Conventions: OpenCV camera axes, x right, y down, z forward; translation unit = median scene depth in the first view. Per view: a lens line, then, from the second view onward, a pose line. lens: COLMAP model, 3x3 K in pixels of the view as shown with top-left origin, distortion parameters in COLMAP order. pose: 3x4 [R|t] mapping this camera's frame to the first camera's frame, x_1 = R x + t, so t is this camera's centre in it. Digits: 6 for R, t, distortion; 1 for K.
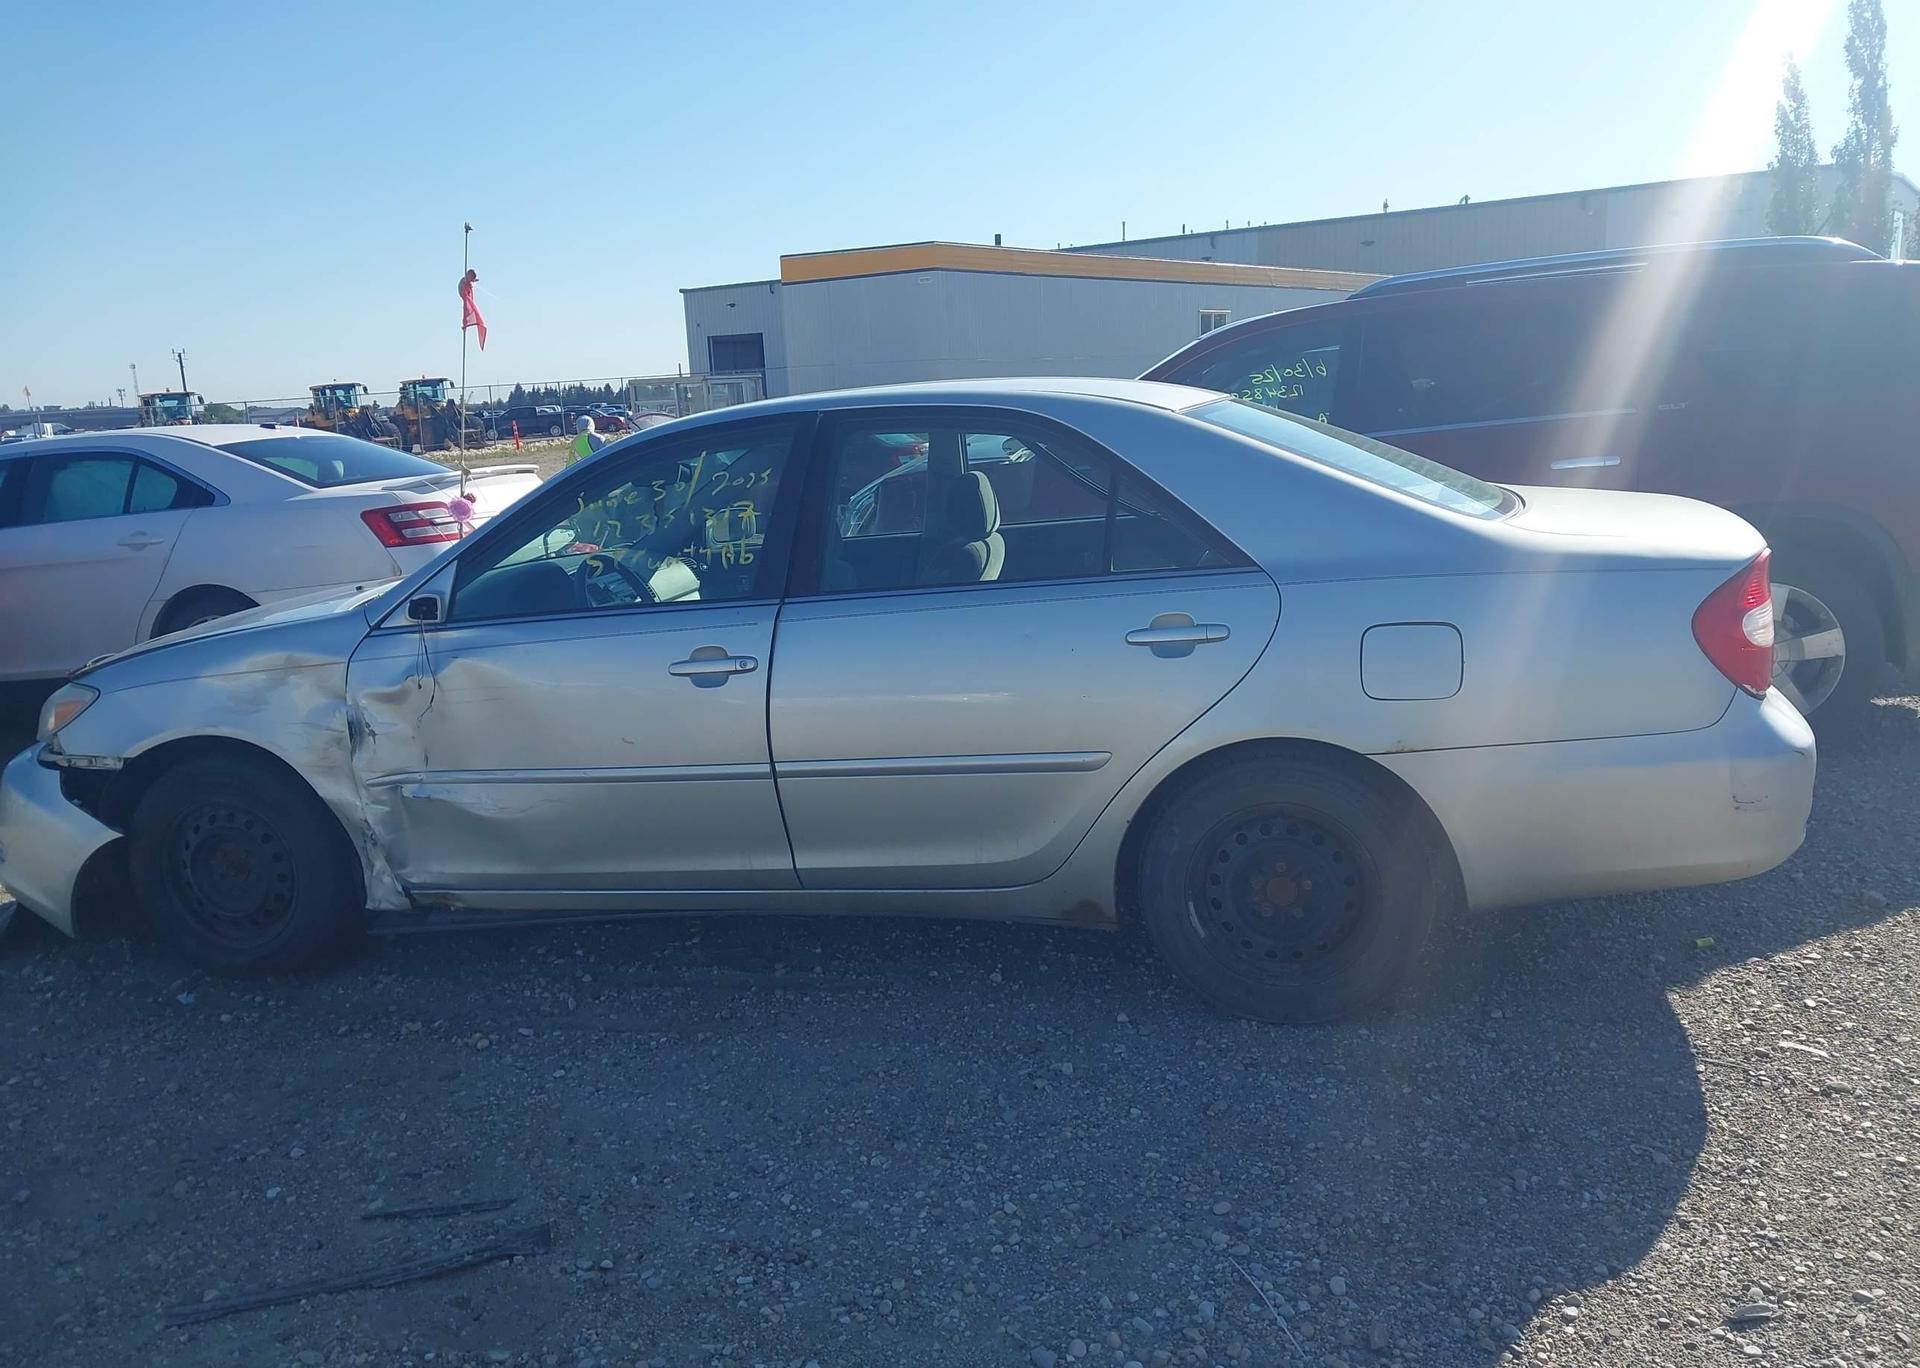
lens RADIAL K [[1422.9, 0, 1018.9], [0, 1422.9, 682.9], [0, 0, 1]] dist [0.112767, -0.216288]
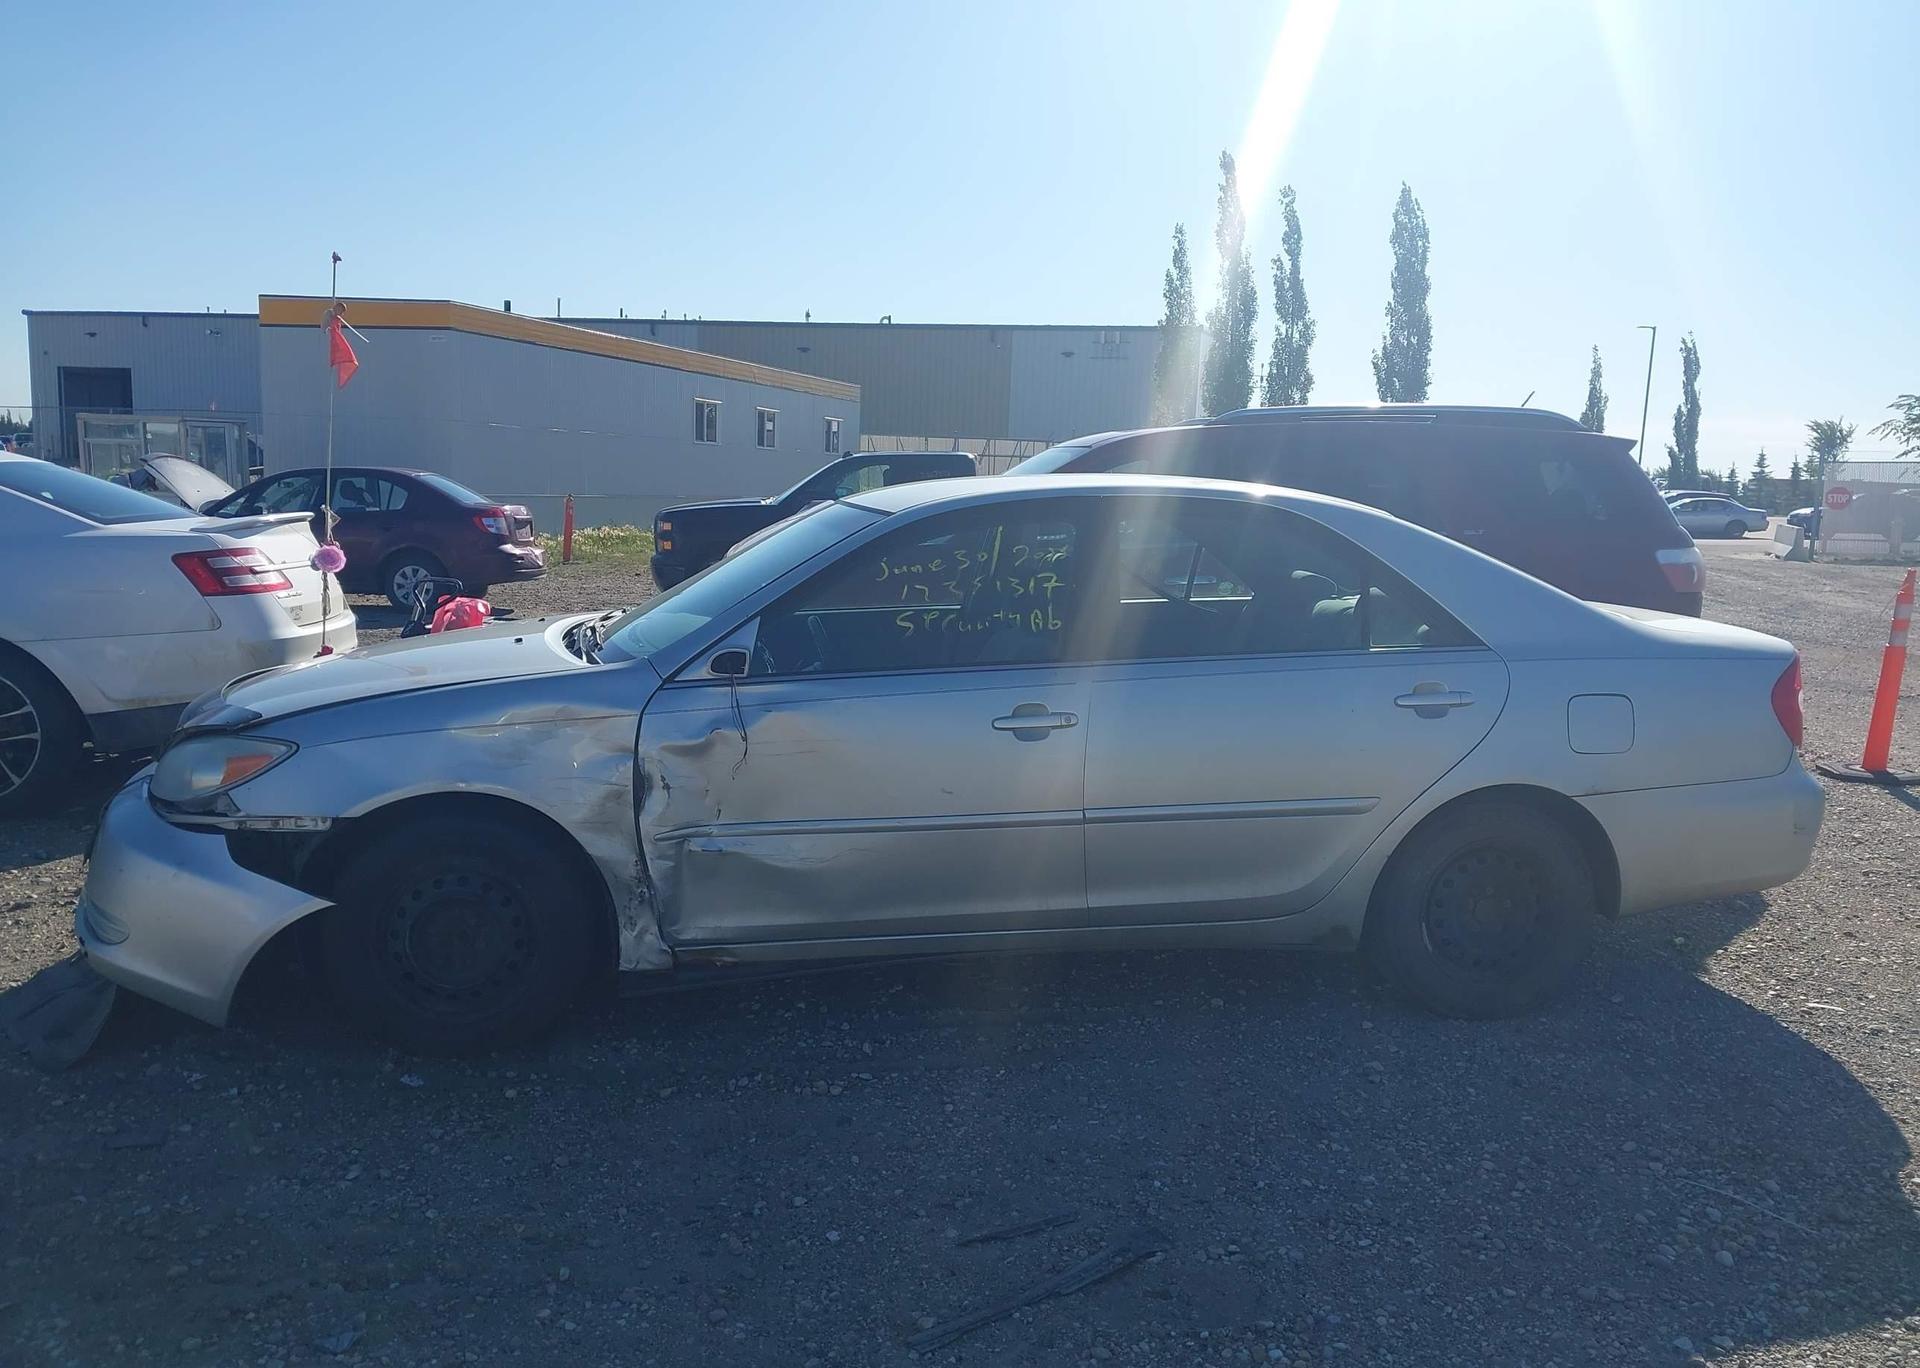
lens RADIAL K [[1427.1, 0, 957.5], [0, 1427.1, 651.9], [0, 0, 1]] dist [0.061457, -0.103024]
pose [[0.926590, 0.031418, 0.374758, -0.632554], [-0.001340, 0.996774, -0.080252, 0.021334], [-0.376070, 0.073858, 0.923643, 0.010860]]
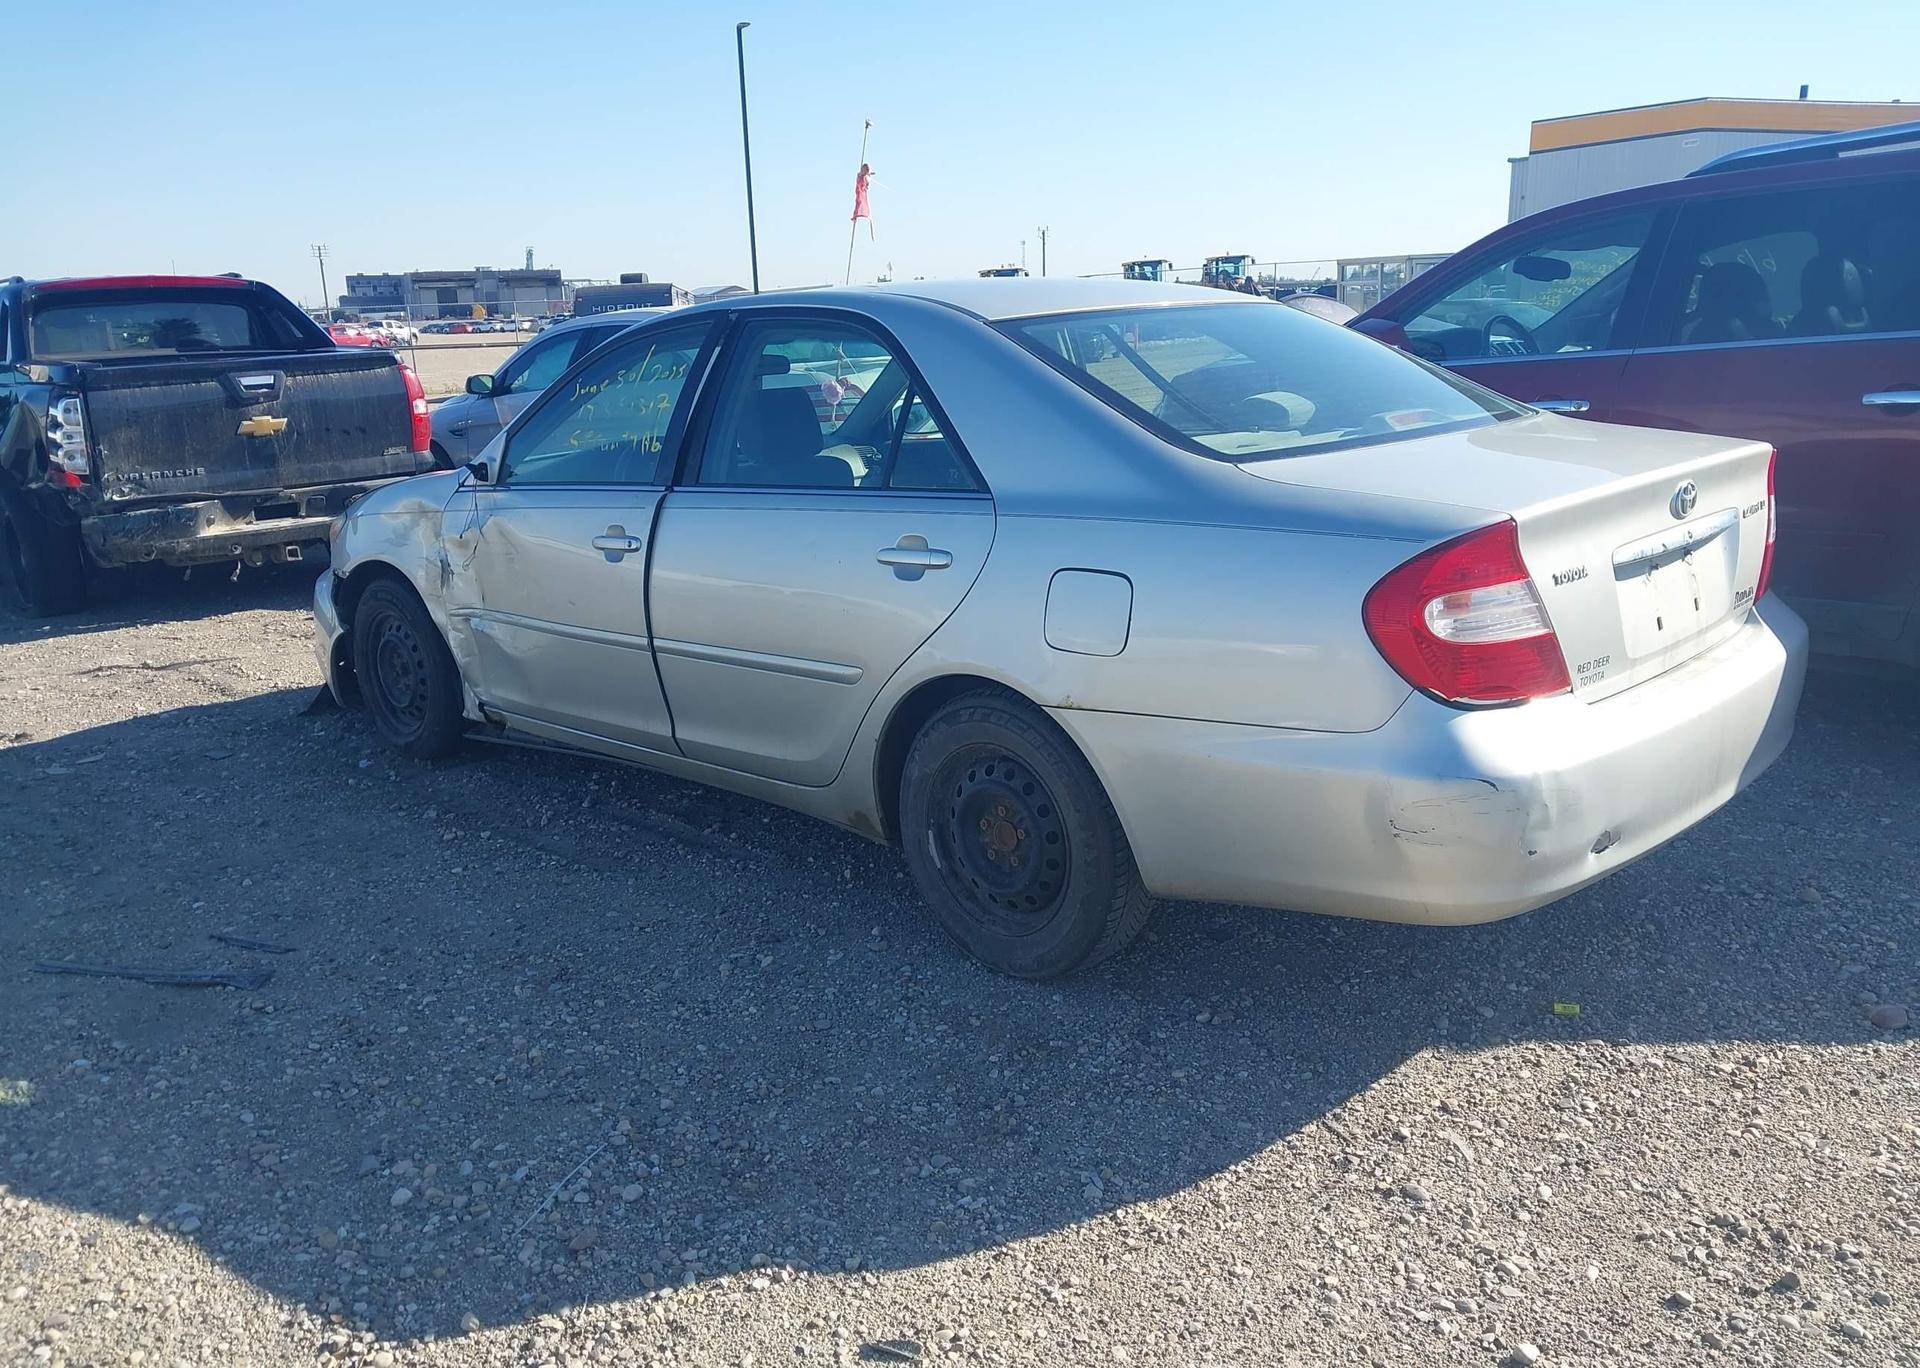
lens RADIAL K [[1478.6, 0, 1070.1], [0, 1478.6, 691.9], [0, 0, 1]] dist [0.133670, -0.225546]
pose [[0.870805, 0.144803, -0.469819, 0.604081], [-0.109894, 0.988791, 0.101068, -0.049468], [0.479188, -0.036381, 0.876958, 0.141769]]
